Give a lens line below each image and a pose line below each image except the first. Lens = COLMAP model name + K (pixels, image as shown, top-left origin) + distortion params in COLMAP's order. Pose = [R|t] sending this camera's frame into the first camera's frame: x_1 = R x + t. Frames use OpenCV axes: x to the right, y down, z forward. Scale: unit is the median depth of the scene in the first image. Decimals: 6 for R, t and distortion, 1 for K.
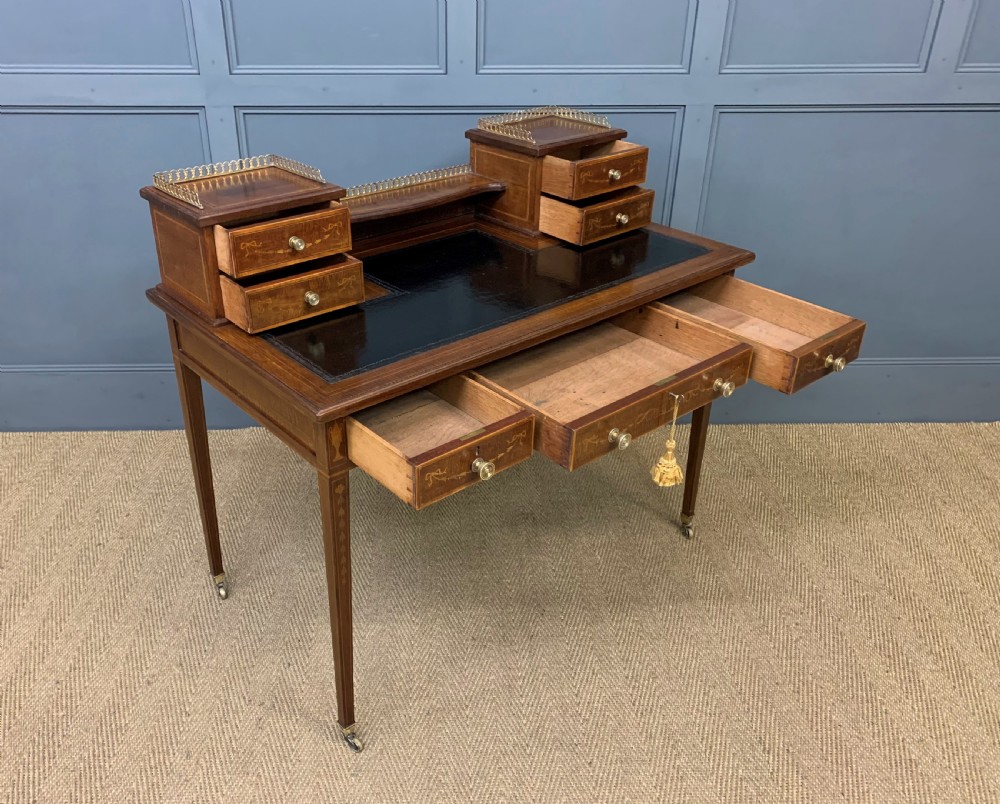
lens RADIAL K [[854.3, 0, 449.4], [0, 854.3, 402.5], [0, 0, 1]] dist [0.060063, -0.127204]
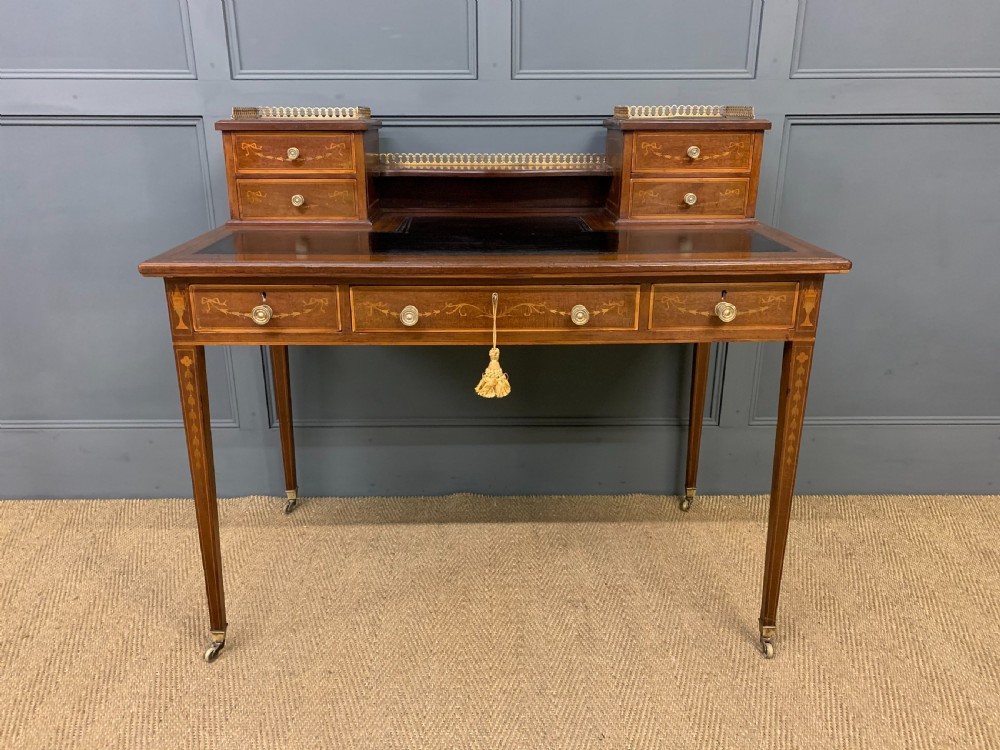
lens RADIAL K [[760.5, 0, 491.5], [0, 760.5, 378.3], [0, 0, 1]] dist [0.007404, -0.000108]
pose [[0.999870, 0.001826, -0.016010, 0.025332], [-0.004546, 0.985163, -0.171559, 0.055129], [0.015459, 0.171610, 0.985044, 0.305836]]
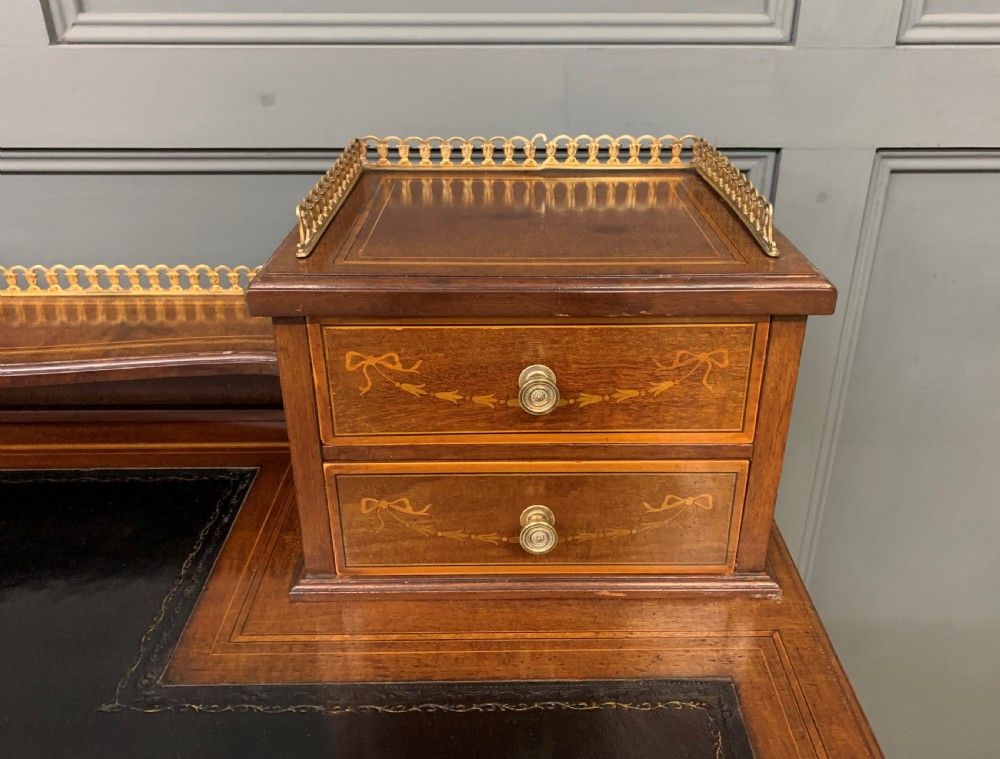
lens RADIAL K [[822.7, 0, 515.9], [0, 822.7, 350.7], [0, 0, 1]] dist [0.014798, 0.001492]
pose [[0.999879, 0.007056, -0.013890, 0.202867], [-0.007883, 0.998140, -0.060455, -0.279435], [0.013438, 0.060557, 0.998074, 0.777482]]
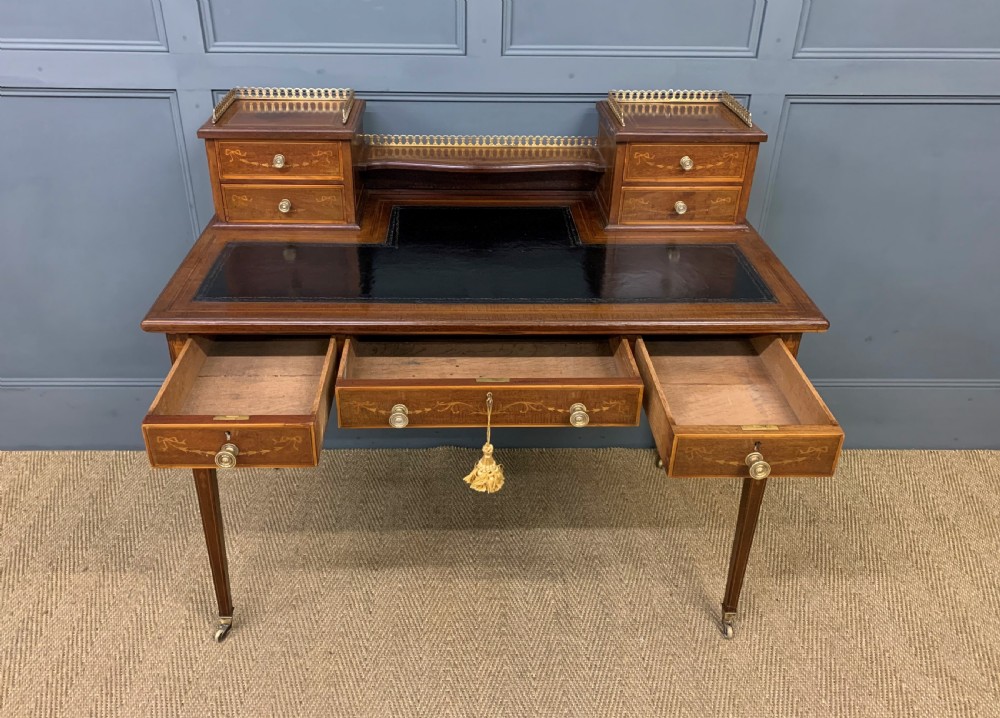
lens RADIAL K [[816.0, 0, 476.1], [0, 816.0, 338.5], [0, 0, 1]] dist [0.007799, 0.001817]
pose [[0.999934, 0.011383, 0.001463, 0.008837], [-0.011401, 0.999847, 0.013247, -0.125618], [-0.001312, -0.013263, 0.999911, 0.217974]]
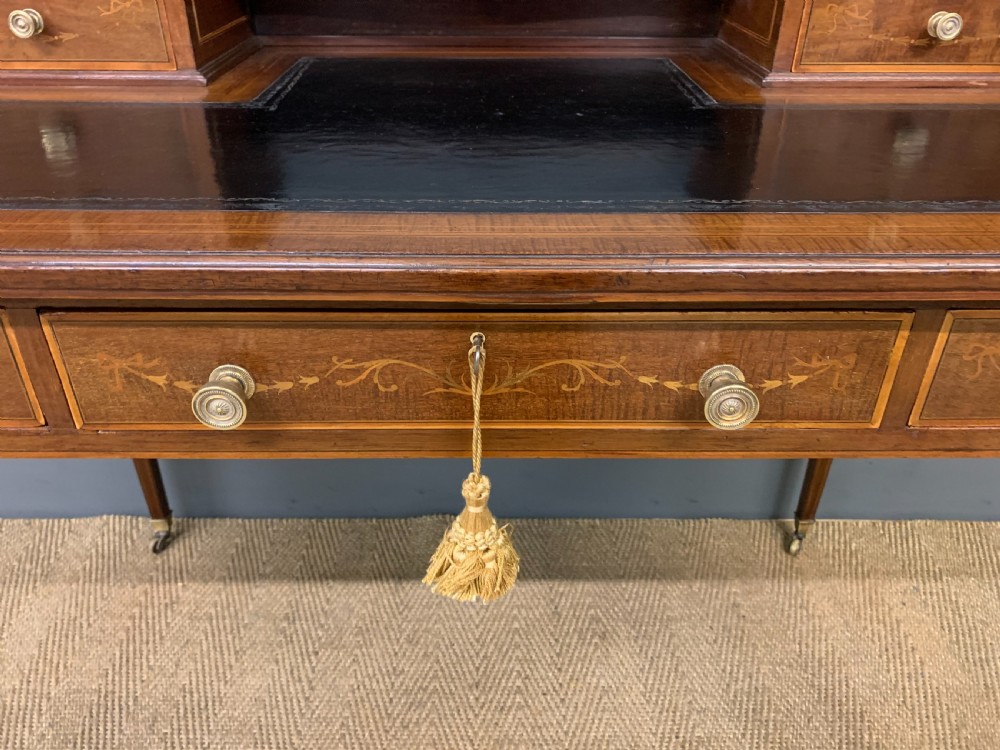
lens RADIAL K [[765.6, 0, 488.1], [0, 765.6, 369.5], [0, 0, 1]] dist [0.002898, 0.001919]
pose [[0.999671, 0.013347, -0.021918, 0.025835], [-0.012444, 0.999089, 0.040815, -0.112030], [0.022442, -0.040529, 0.998926, 0.680705]]
